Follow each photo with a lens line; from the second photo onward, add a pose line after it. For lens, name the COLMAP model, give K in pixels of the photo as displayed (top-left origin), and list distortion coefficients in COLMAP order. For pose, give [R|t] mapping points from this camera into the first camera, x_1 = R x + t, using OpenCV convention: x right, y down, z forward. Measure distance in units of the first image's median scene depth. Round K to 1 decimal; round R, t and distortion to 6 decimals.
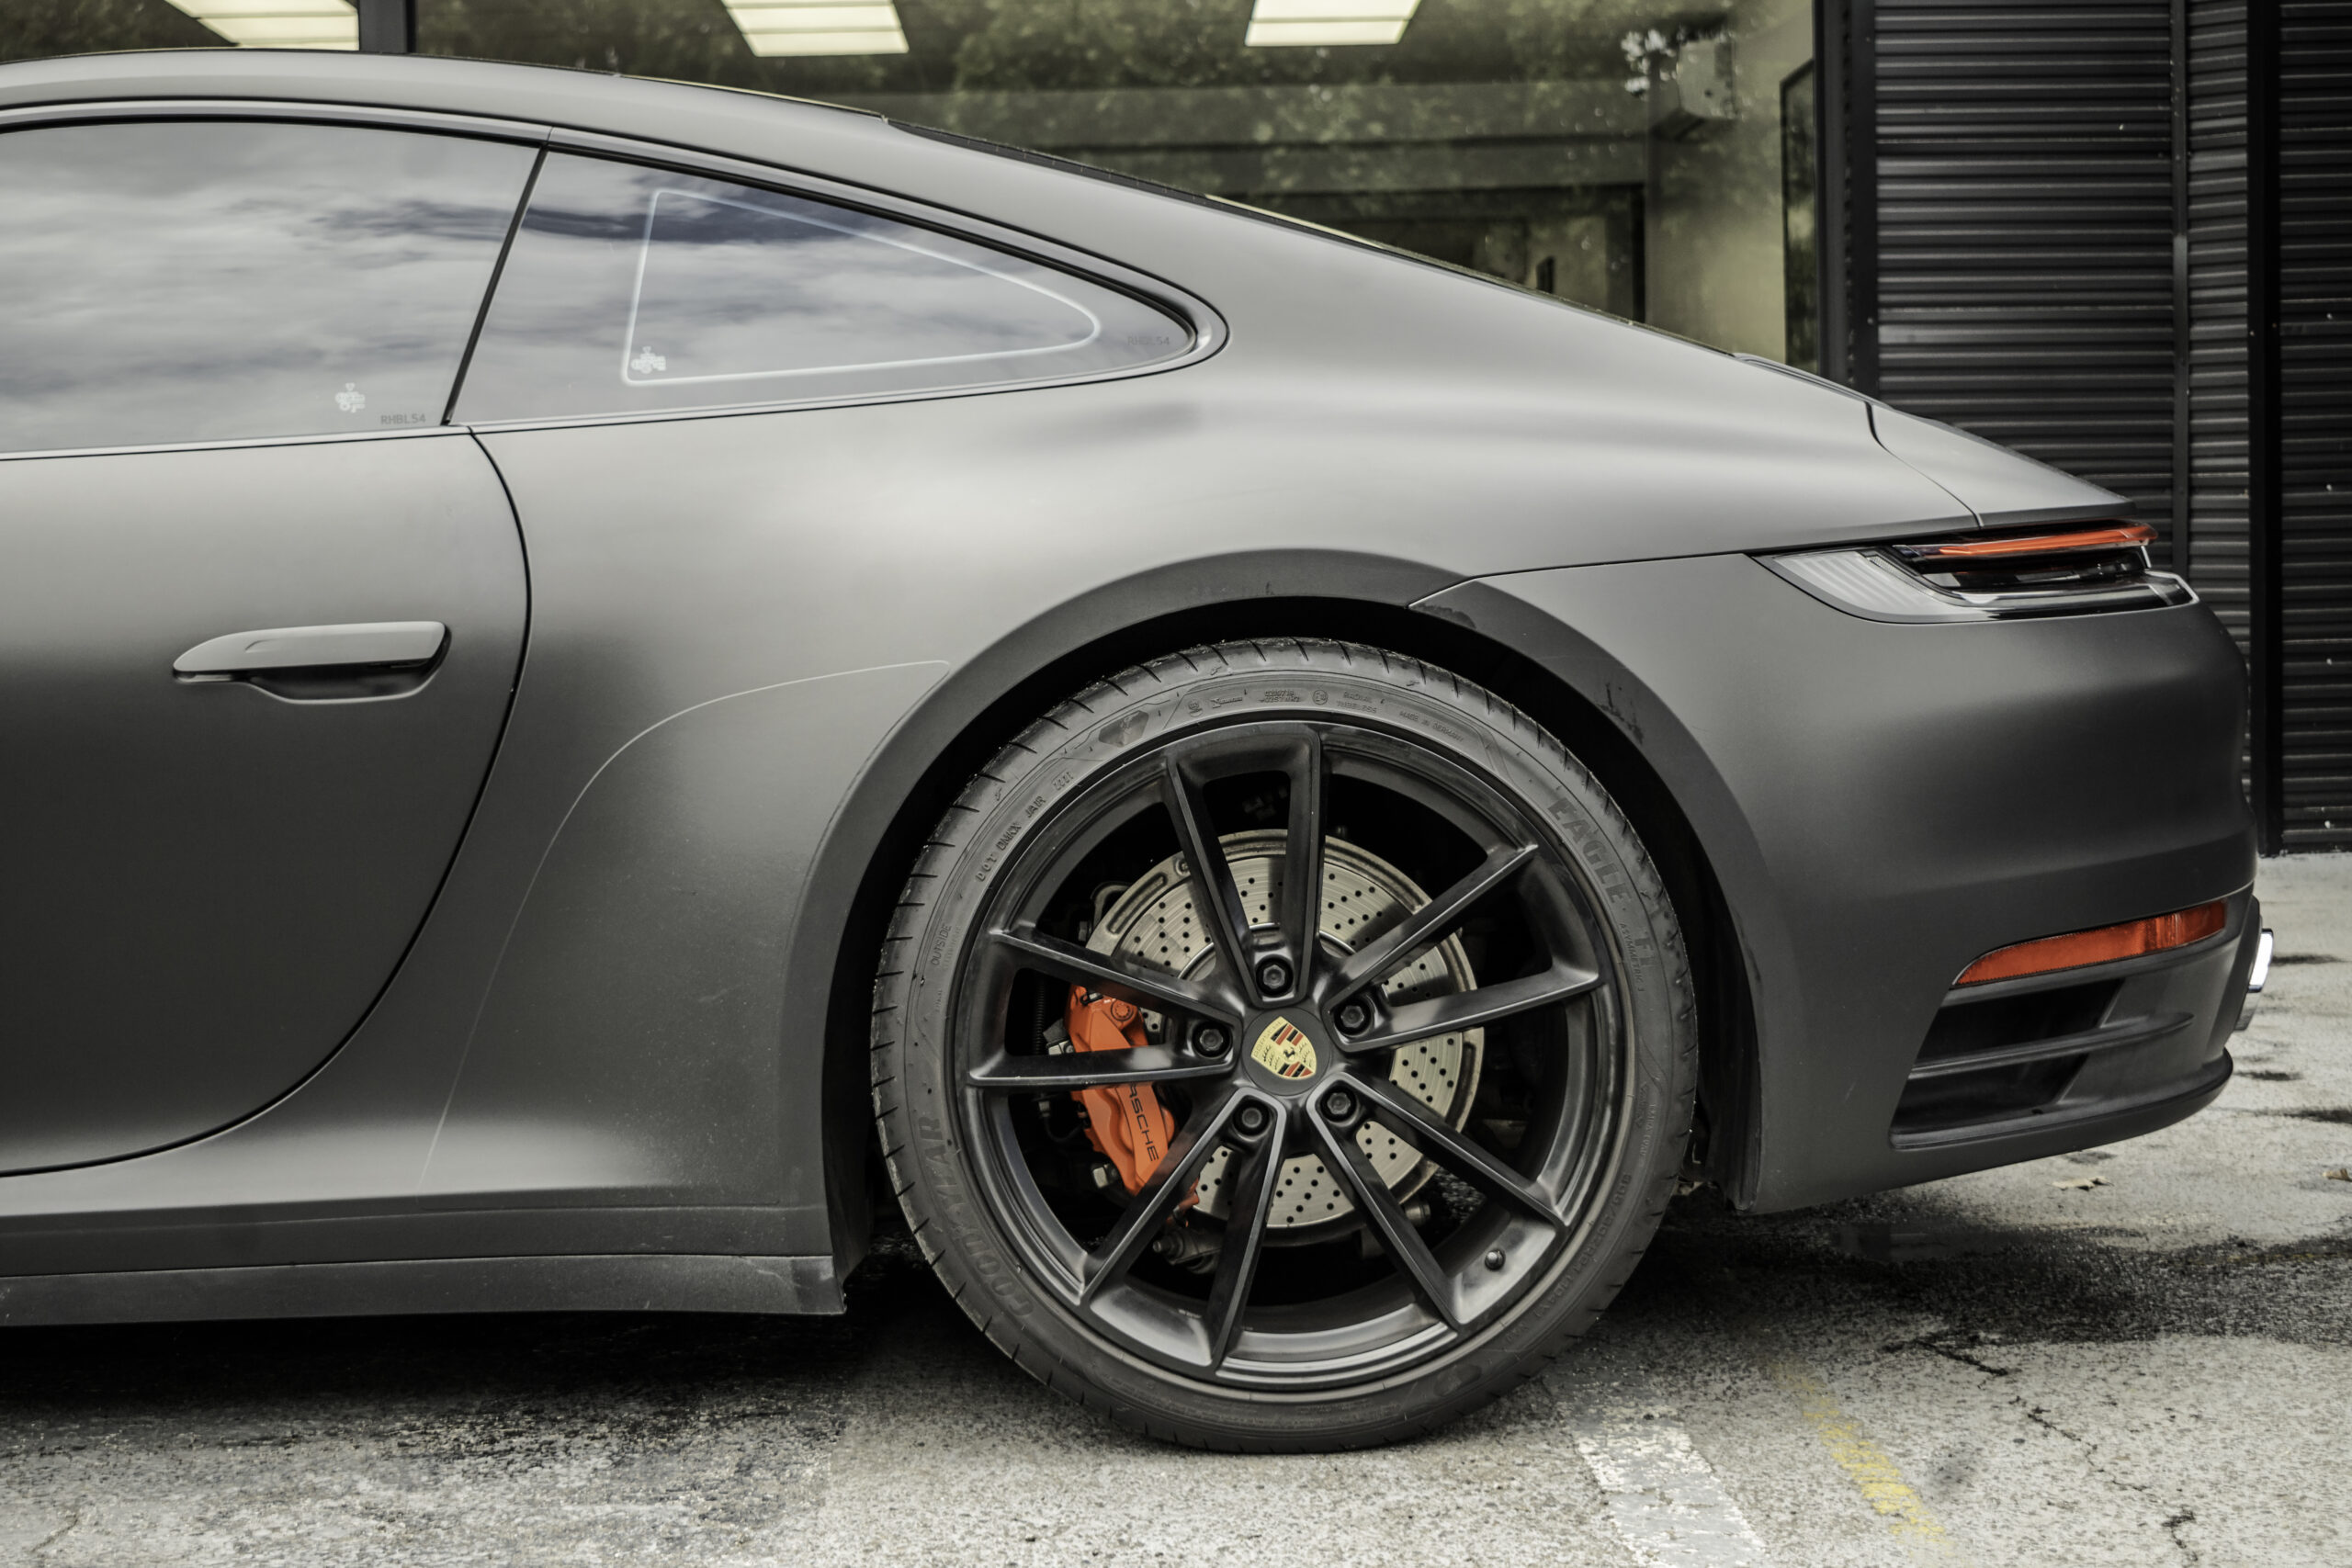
lens RADIAL K [[3894.6, 0, 1186.2], [0, 3894.6, 788.6], [0, 0, 1]] dist [-0.059811, 0.000000]
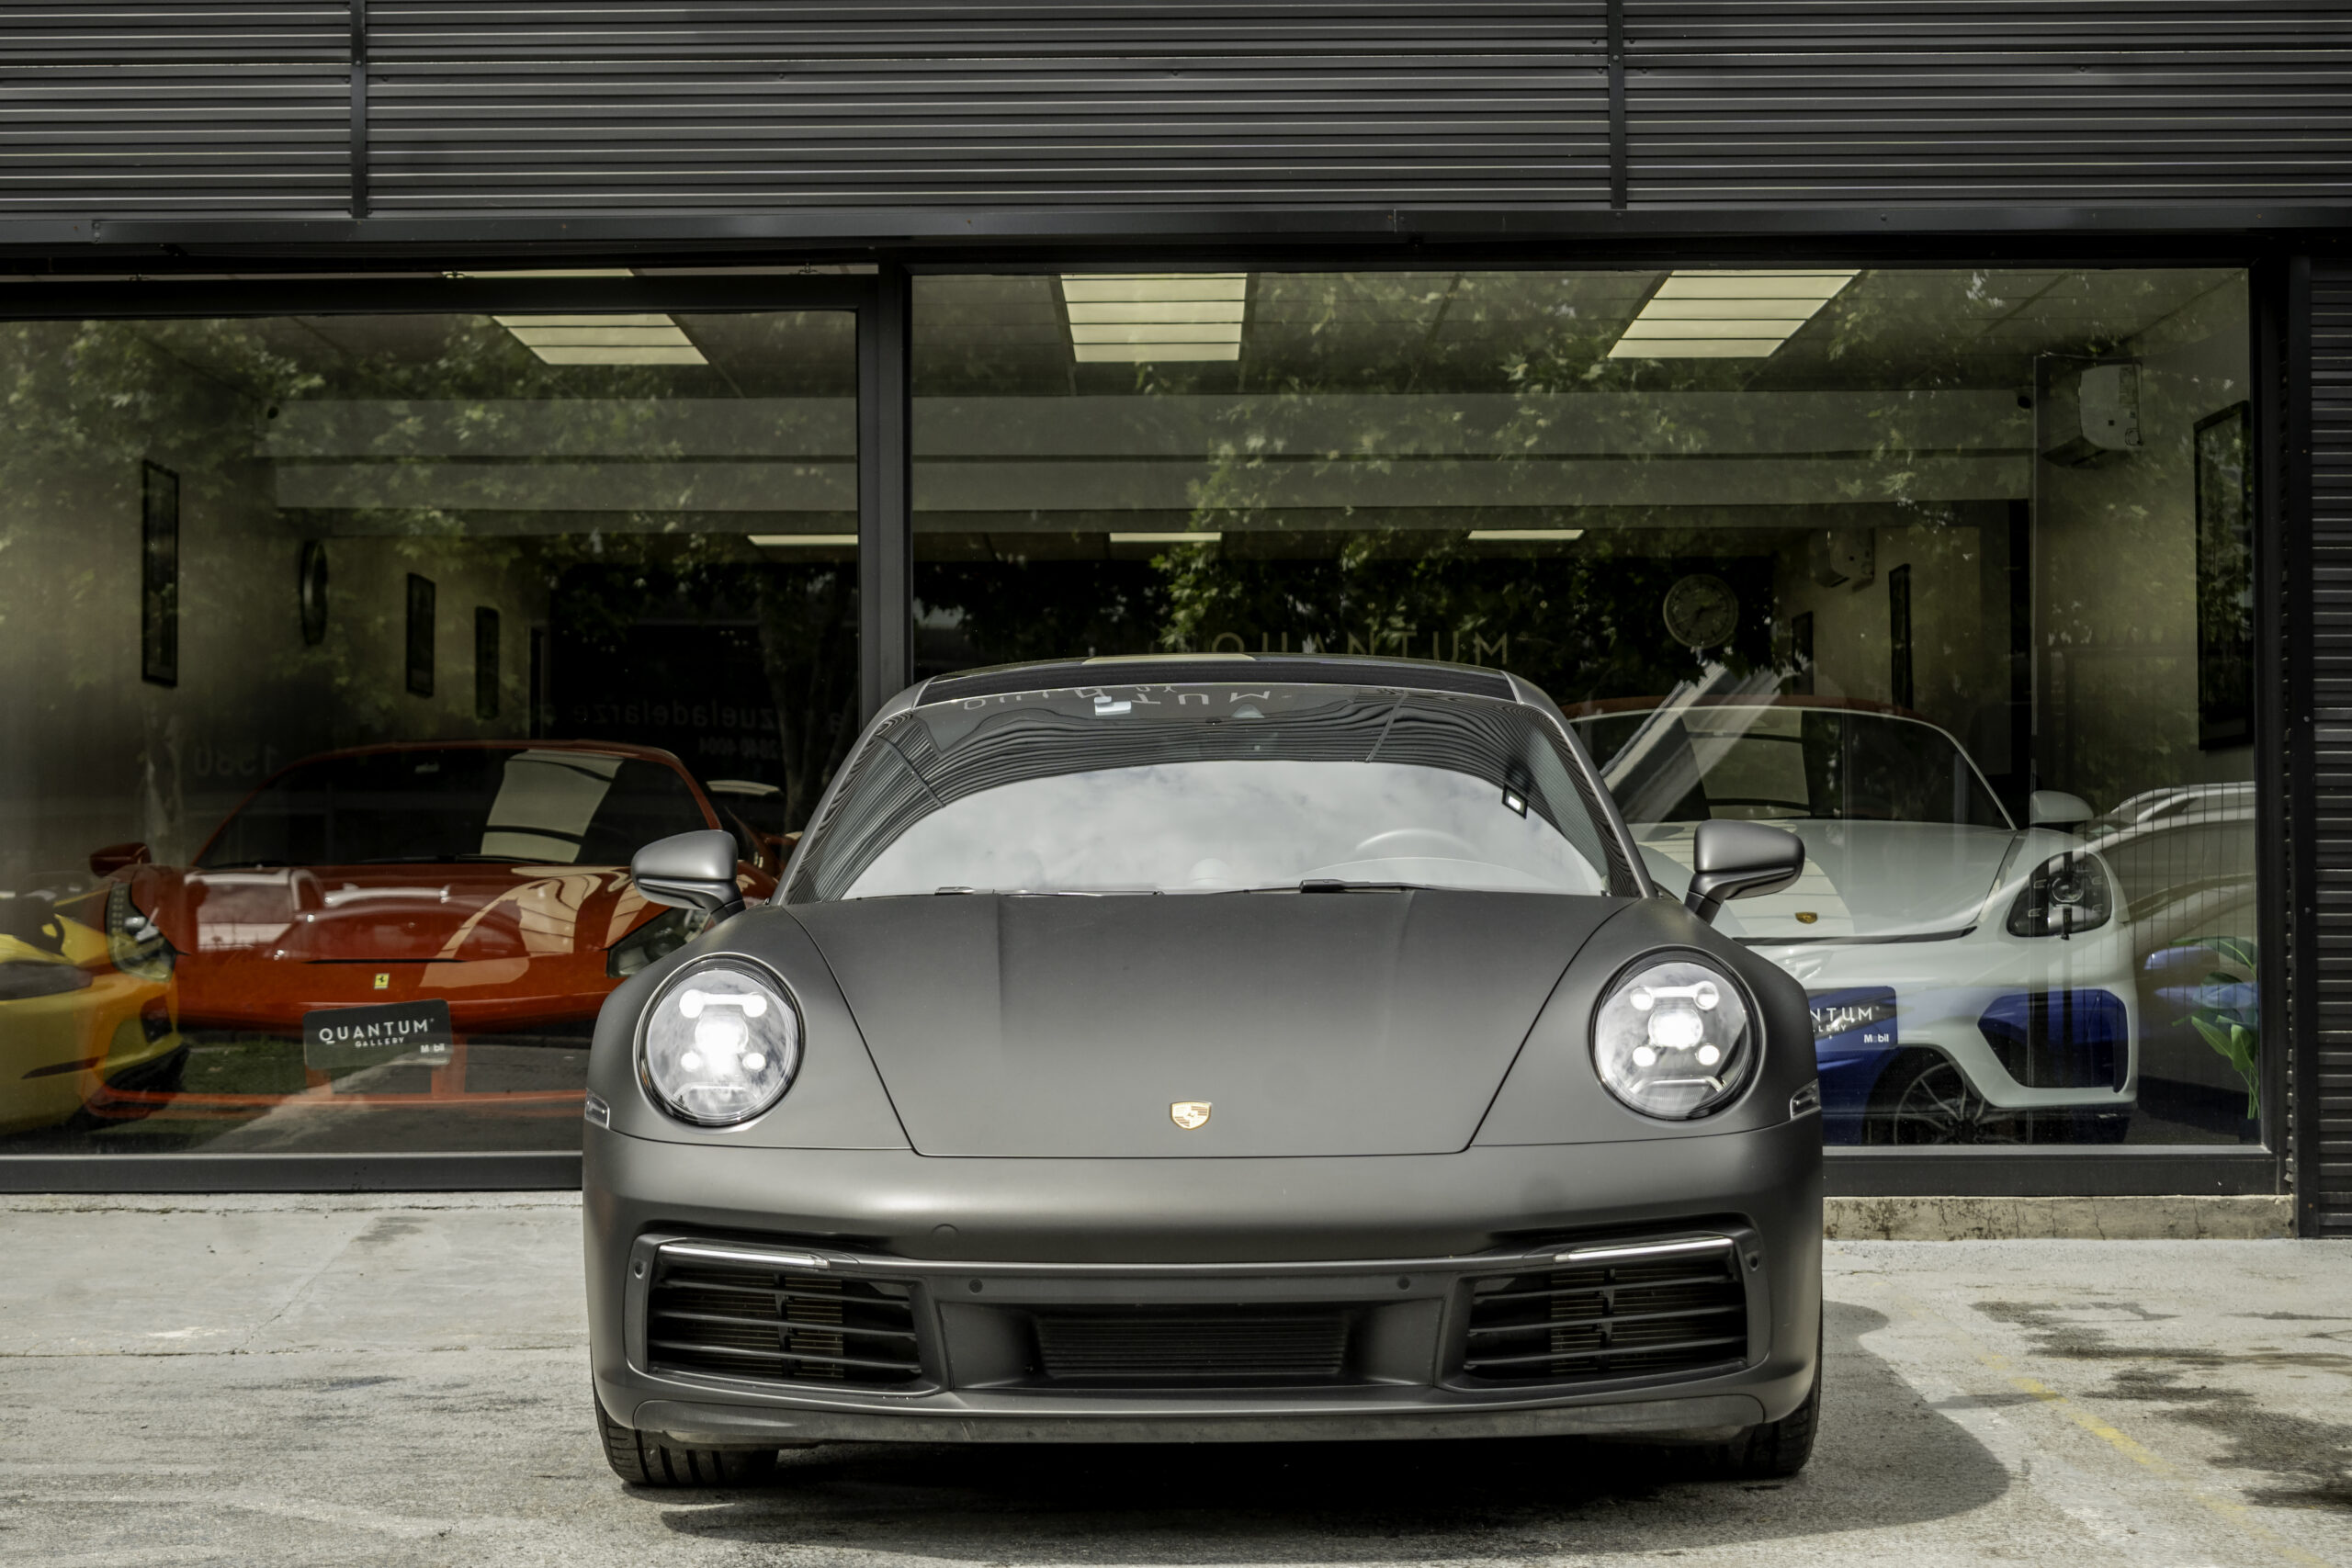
lens RADIAL K [[5333.8, 0, 1183.0], [0, 5333.8, 775.3], [0, 0, 1]] dist [-0.059839, 0.000000]
pose [[0.999651, 0.014301, -0.022201, -0.235143], [-0.015940, 0.997018, -0.075503, 0.017272], [0.021055, 0.075831, 0.996898, -1.079679]]
